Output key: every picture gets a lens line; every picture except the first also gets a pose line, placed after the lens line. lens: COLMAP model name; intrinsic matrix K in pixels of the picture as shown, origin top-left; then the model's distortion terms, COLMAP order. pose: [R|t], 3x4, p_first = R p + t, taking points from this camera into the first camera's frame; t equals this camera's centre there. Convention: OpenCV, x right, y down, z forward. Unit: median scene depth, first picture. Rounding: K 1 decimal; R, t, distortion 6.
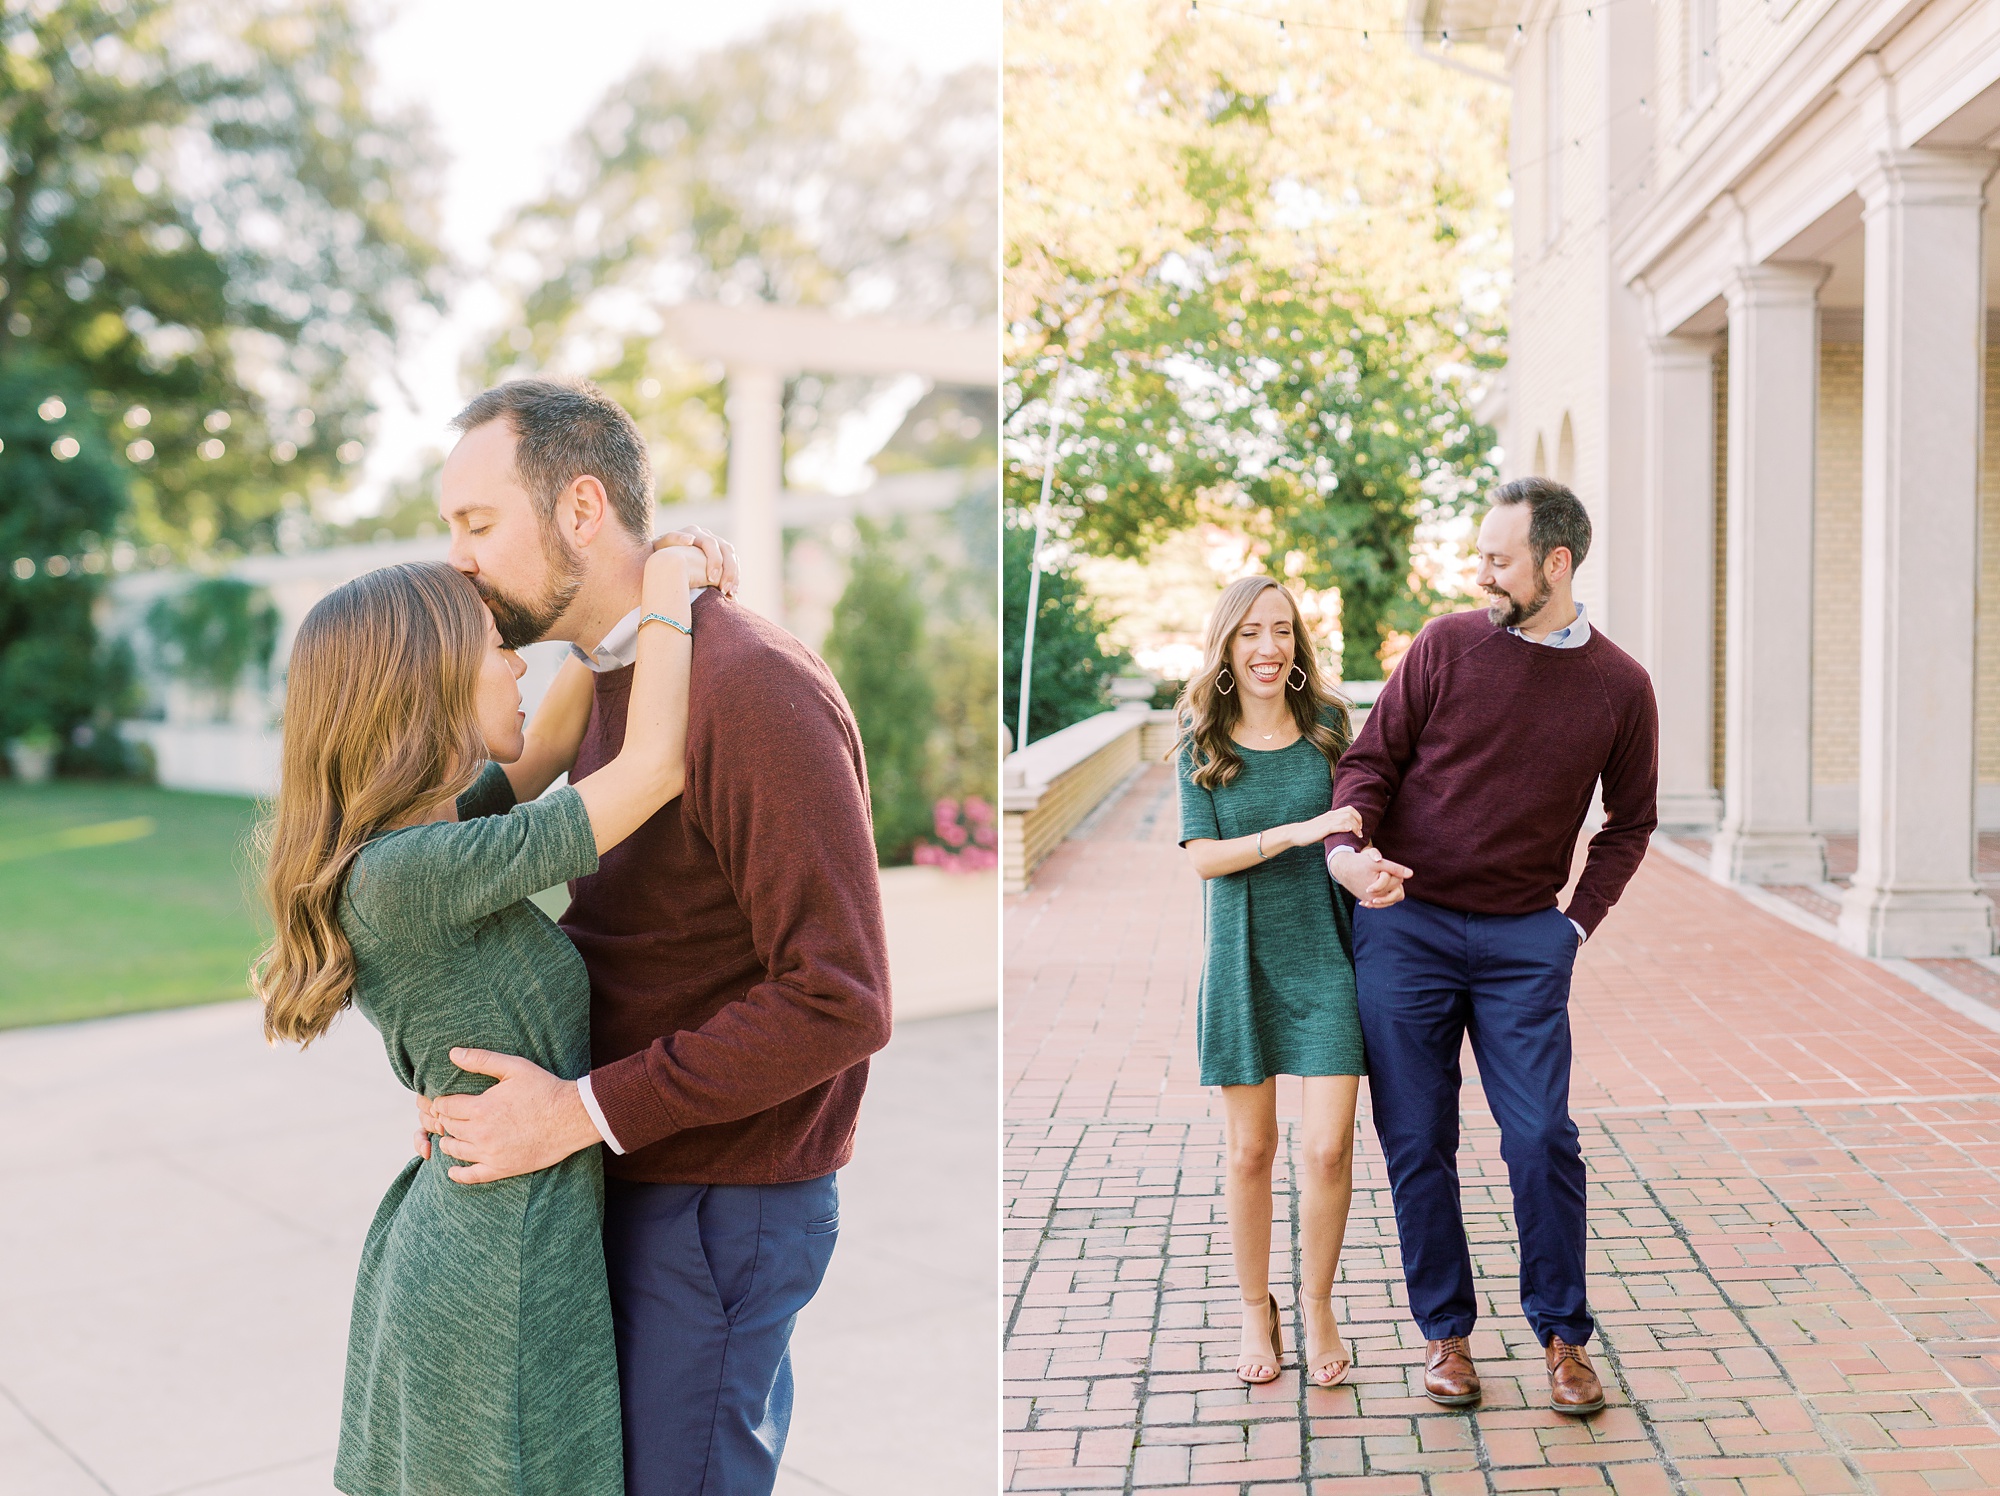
lens RADIAL K [[2825.3, 0, 1000.0], [0, 2825.3, 748.0], [0, 0, 1]] dist [-0.016466, -0.082027]
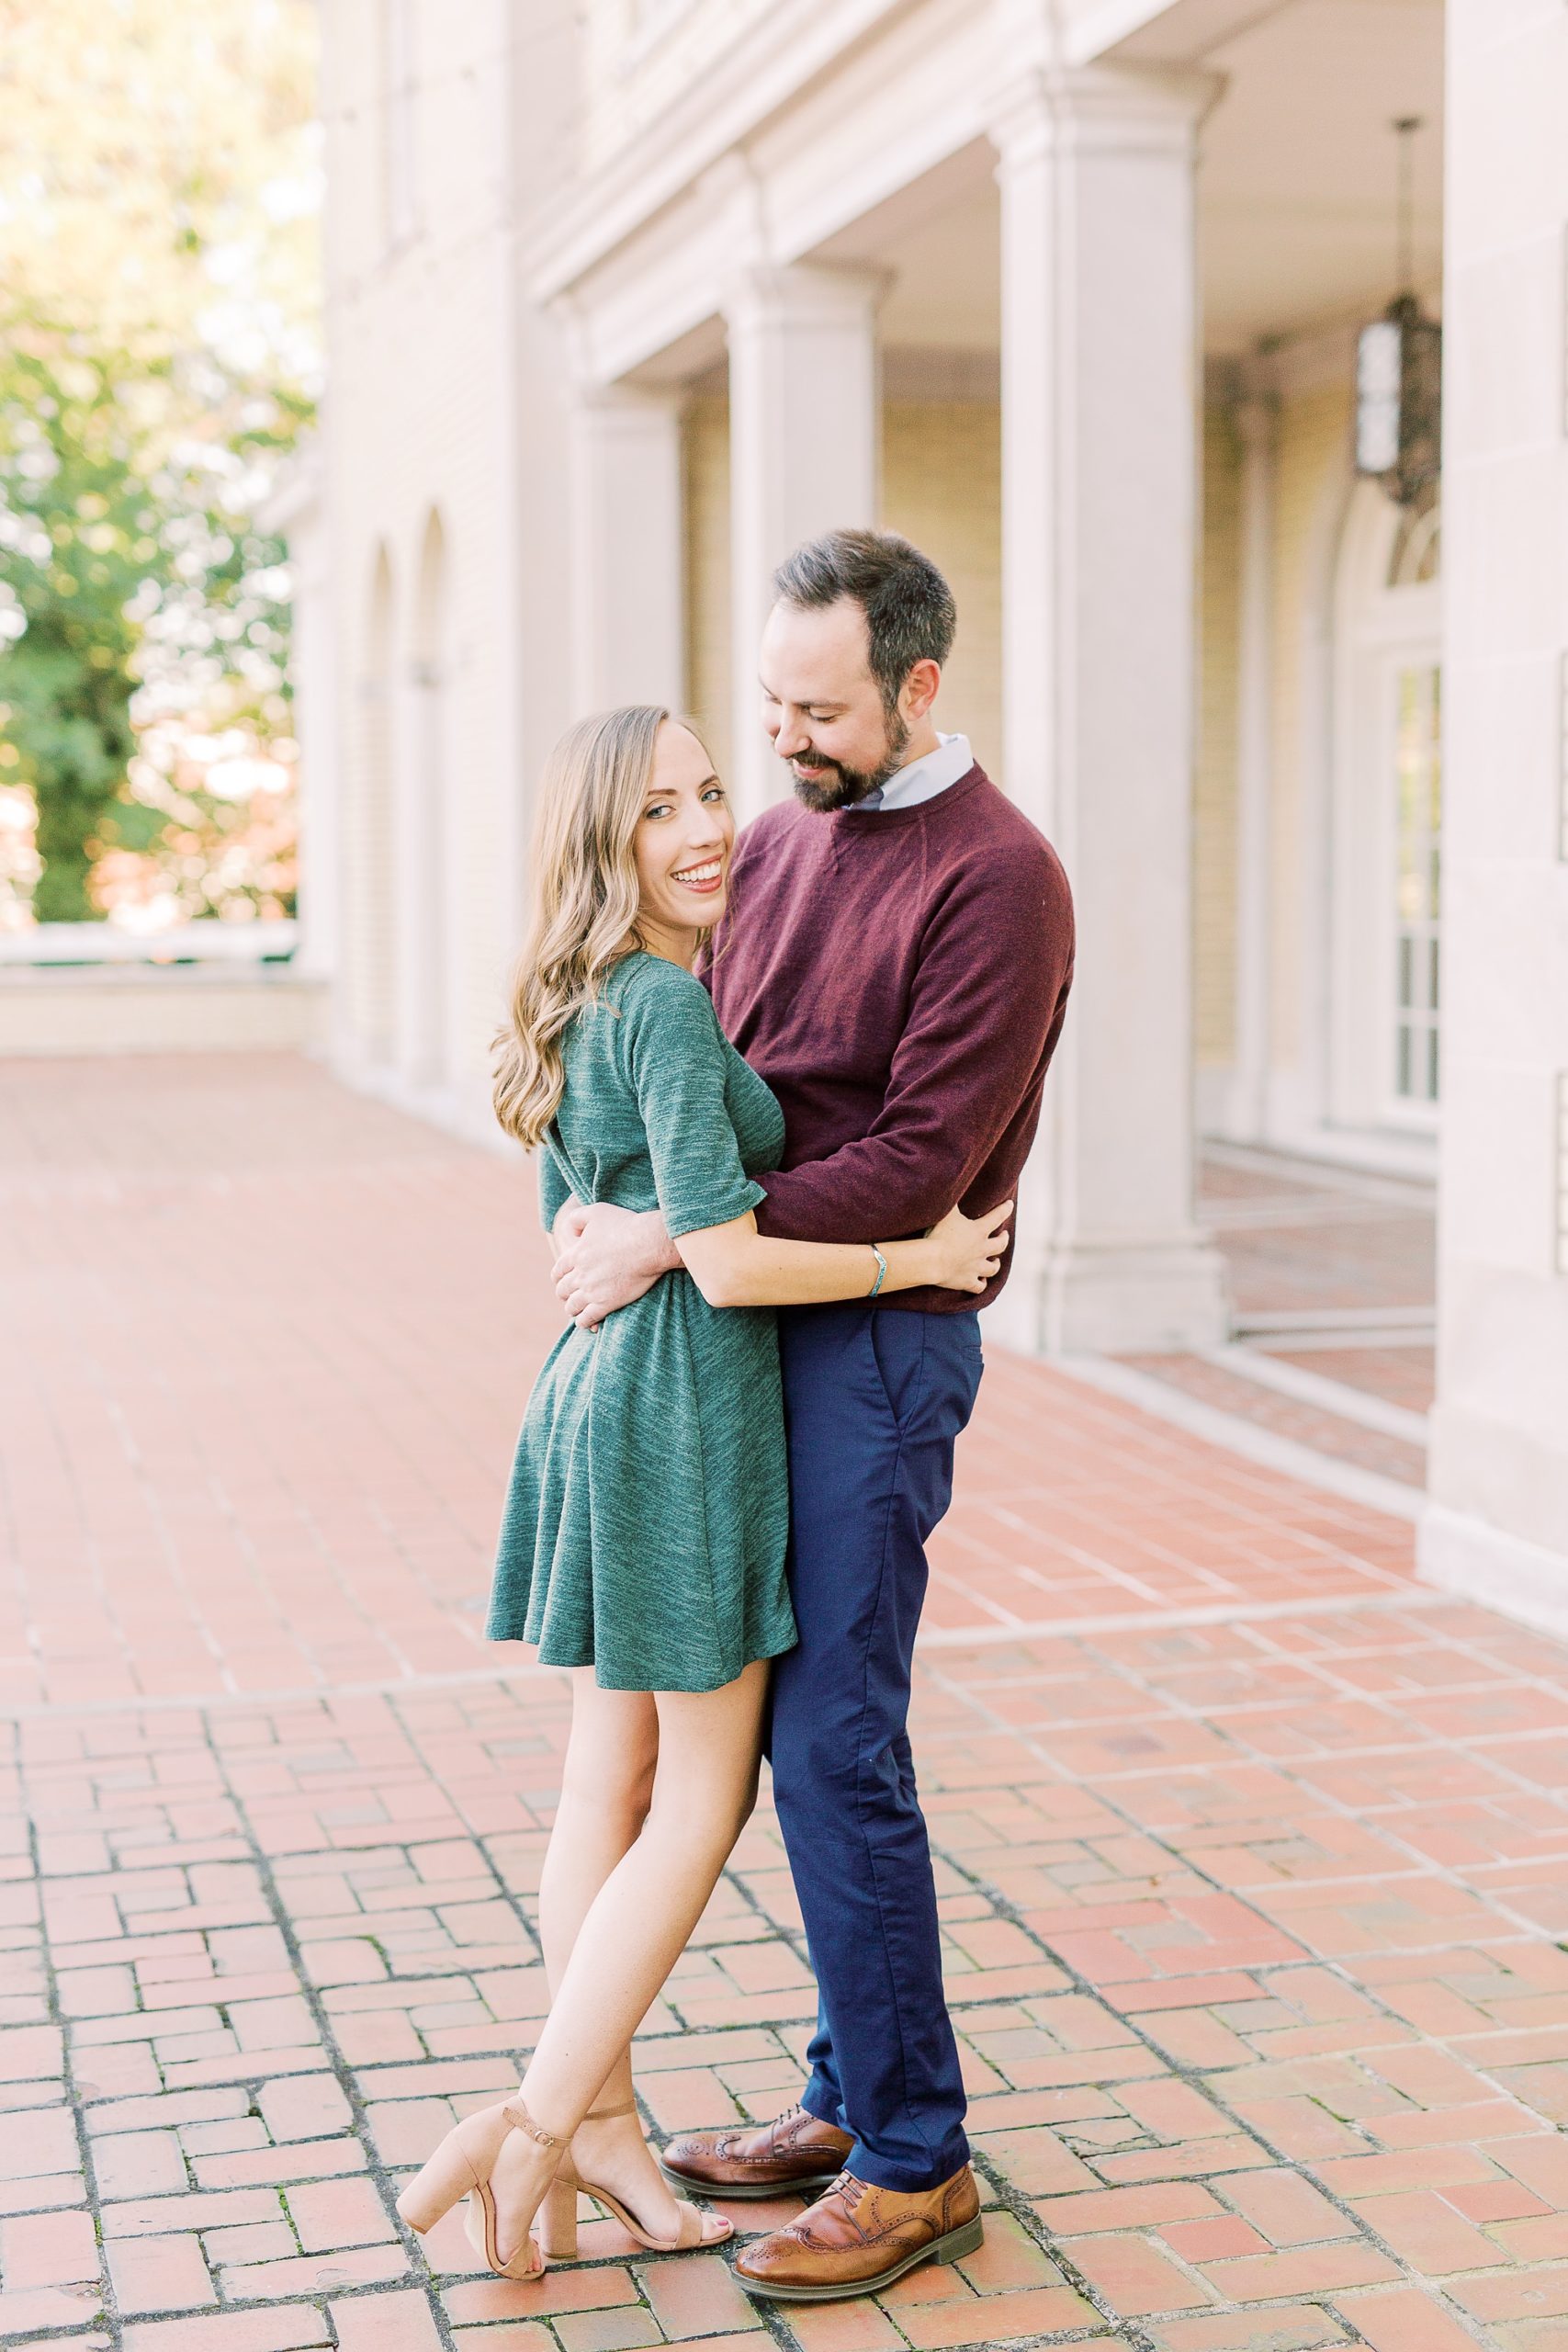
lens RADIAL K [[4122.2, 0, 784.0], [0, 4122.2, 1176.0], [0, 0, 1]] dist [-0.029457, 0.149998]
pose [[0.952767, -0.027555, 0.302449, -0.024121], [0.016226, 0.999072, 0.039906, -0.003407], [-0.303268, -0.033113, 0.952330, 0.138076]]
